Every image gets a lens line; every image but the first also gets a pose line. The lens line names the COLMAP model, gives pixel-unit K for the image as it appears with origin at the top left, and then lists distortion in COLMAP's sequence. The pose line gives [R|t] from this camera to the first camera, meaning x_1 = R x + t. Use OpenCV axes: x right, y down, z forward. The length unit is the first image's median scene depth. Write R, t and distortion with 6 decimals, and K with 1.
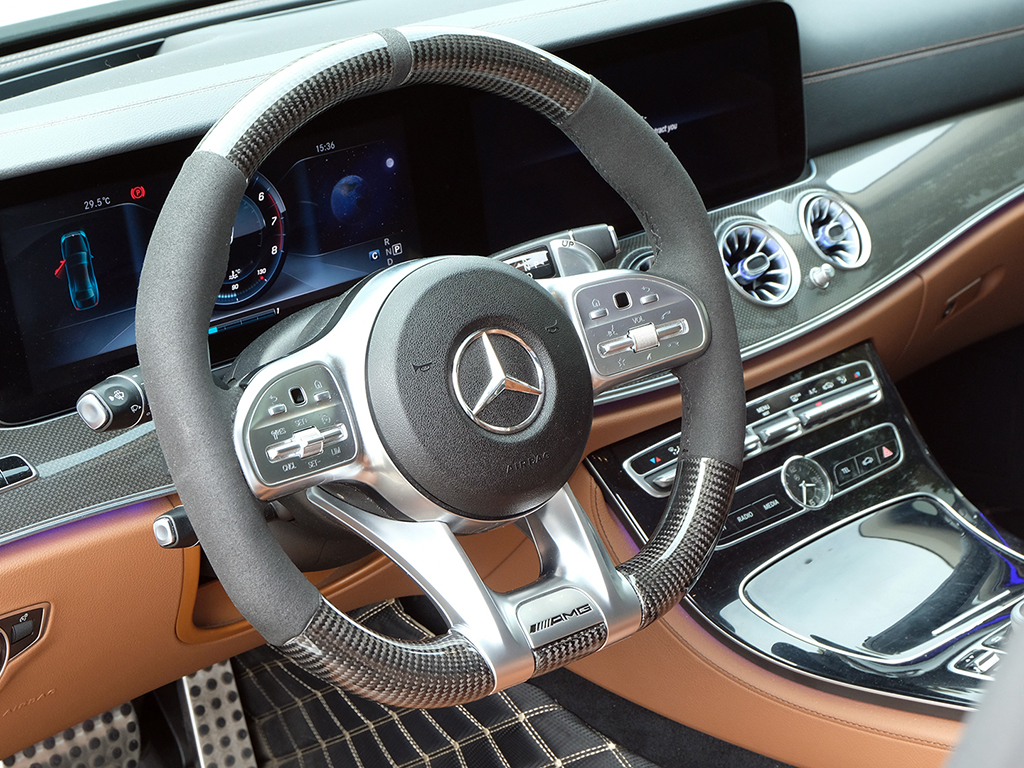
lens RADIAL K [[2031.2, 0, 512.0], [0, 2031.2, 384.0], [0, 0, 1]] dist [-0.036293, 0.032830]
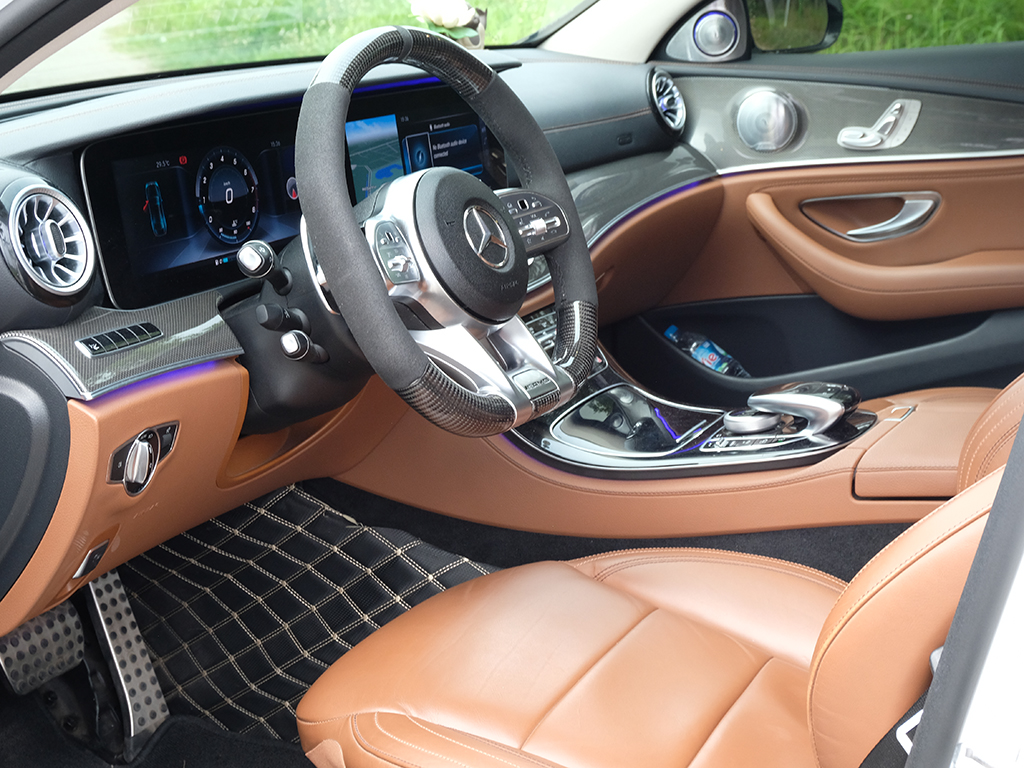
lens RADIAL K [[1698.1, 0, 512.5], [0, 1698.1, 366.1], [0, 0, 1]] dist [0.030560, 0.102216]
pose [[0.927087, -0.066169, 0.368961, -0.401659], [0.122026, 0.983956, -0.130152, 0.226785], [-0.354430, 0.165684, 0.920287, -0.180155]]
